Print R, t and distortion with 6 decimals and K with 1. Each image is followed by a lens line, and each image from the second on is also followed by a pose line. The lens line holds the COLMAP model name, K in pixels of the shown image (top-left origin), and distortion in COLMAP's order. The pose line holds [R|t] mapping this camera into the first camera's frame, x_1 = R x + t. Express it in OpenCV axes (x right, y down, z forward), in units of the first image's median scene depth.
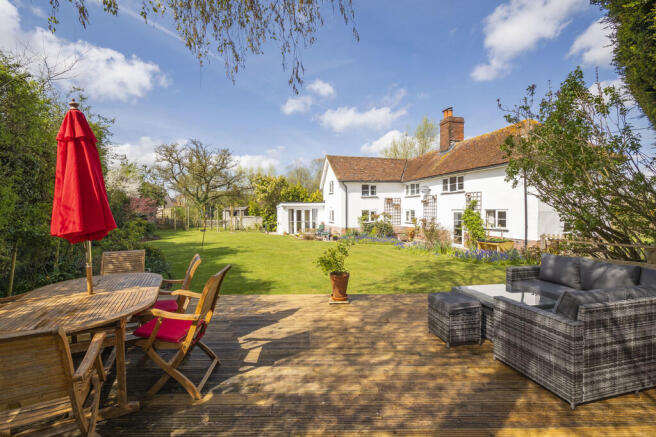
lens RADIAL K [[286.8, 0, 328.0], [0, 286.8, 218.5], [0, 0, 1]] dist [-0.000755, 0.000039]
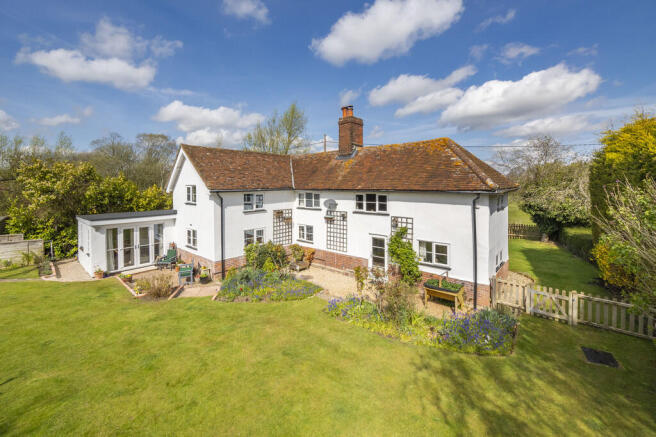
lens RADIAL K [[270.6, 0, 328.2], [0, 270.6, 190.6], [0, 0, 1]] dist [0.000779, 0.000265]
pose [[0.833948, -0.008795, 0.551773, -0.074358], [0.010872, 0.999941, -0.000493, -0.123655], [-0.551736, 0.006410, 0.833994, 0.335509]]
